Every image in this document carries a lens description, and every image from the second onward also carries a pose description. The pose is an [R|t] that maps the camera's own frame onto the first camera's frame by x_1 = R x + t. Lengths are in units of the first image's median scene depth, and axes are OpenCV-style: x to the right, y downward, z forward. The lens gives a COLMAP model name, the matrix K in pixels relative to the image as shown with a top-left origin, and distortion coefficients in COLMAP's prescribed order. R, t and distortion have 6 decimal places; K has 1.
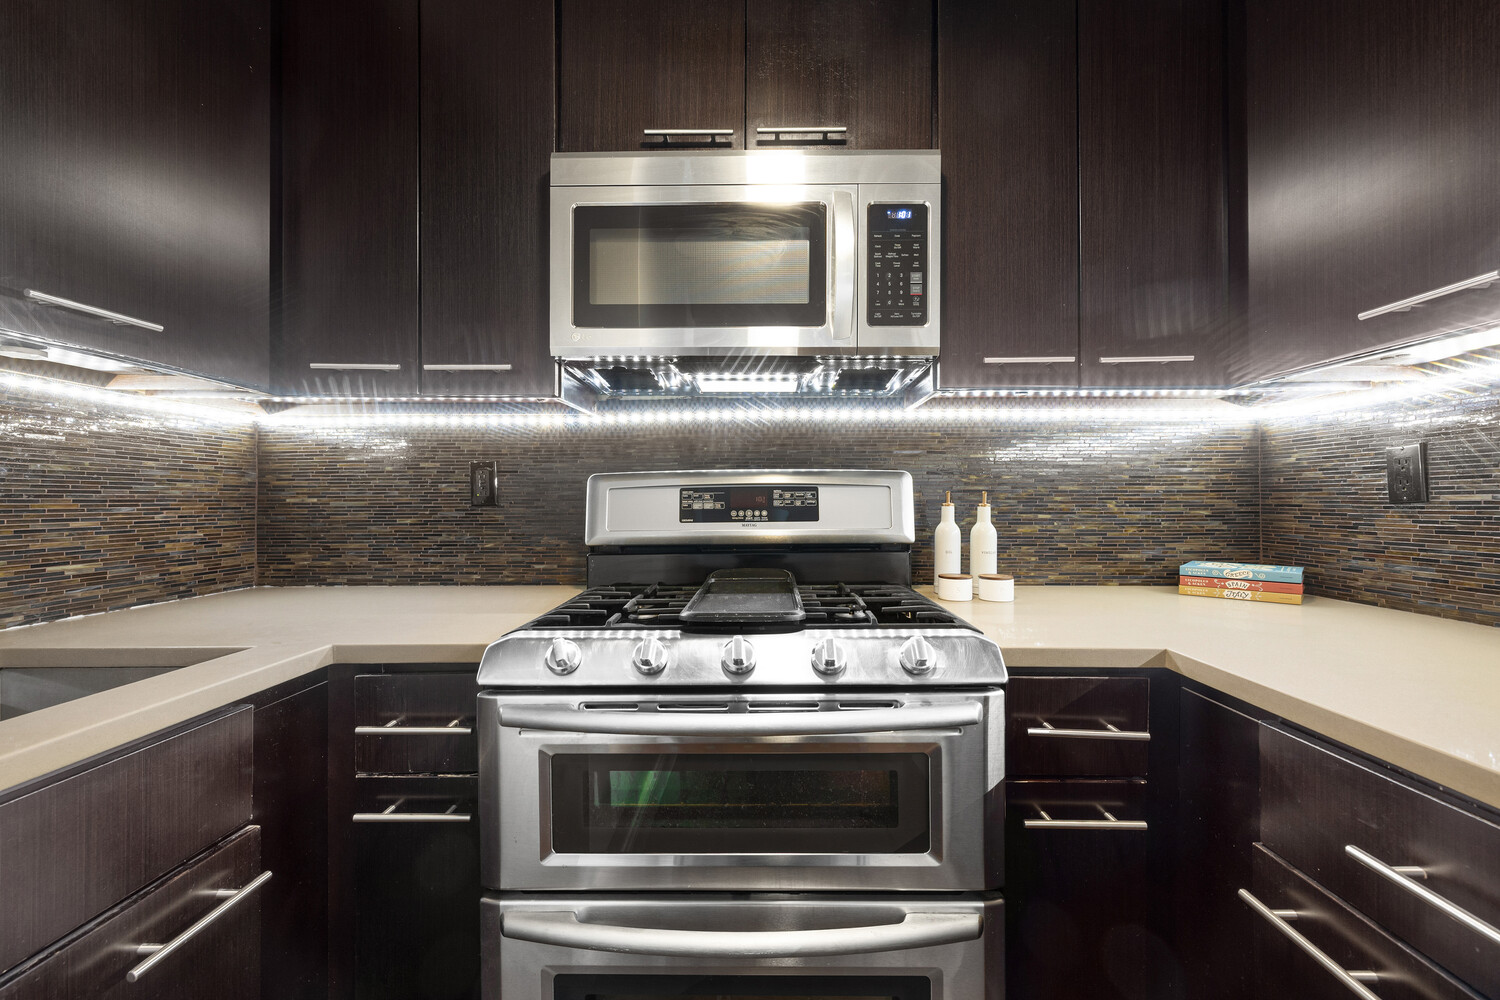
lens RADIAL K [[646.9, 0, 750.0], [0, 646.9, 500.0], [0, 0, 1]] dist [0.001035, 0.000046]
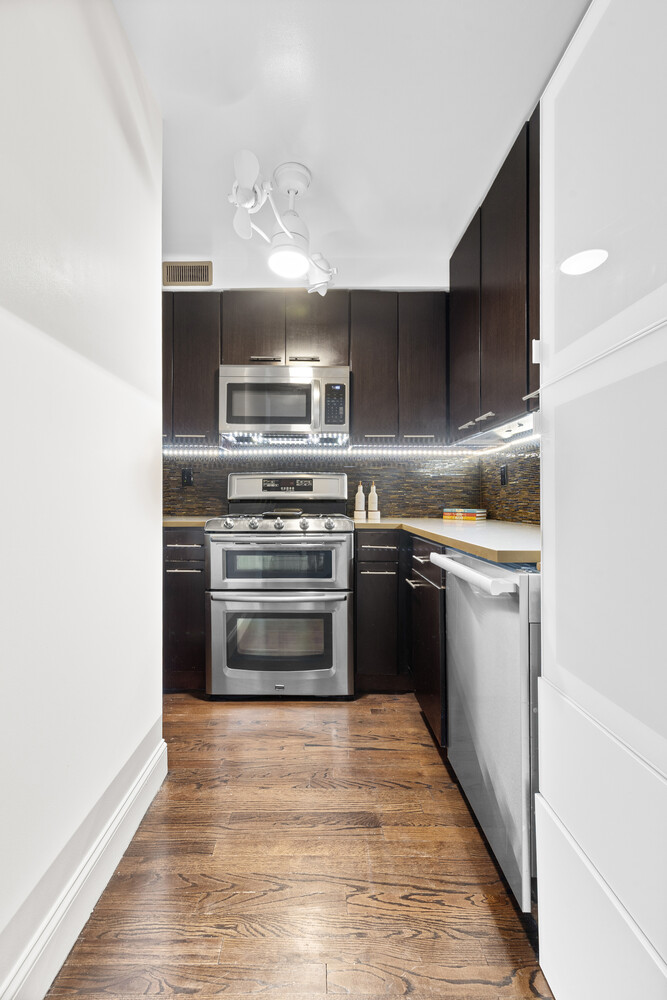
lens RADIAL K [[431.3, 0, 331.4], [0, 431.3, 509.2], [0, 0, 1]] dist [0.001035, 0.000046]
pose [[0.998679, 0.005839, 0.051058, 0.097182], [-0.007076, 0.999685, 0.024078, 0.068226], [-0.050901, -0.024408, 0.998405, -0.899166]]
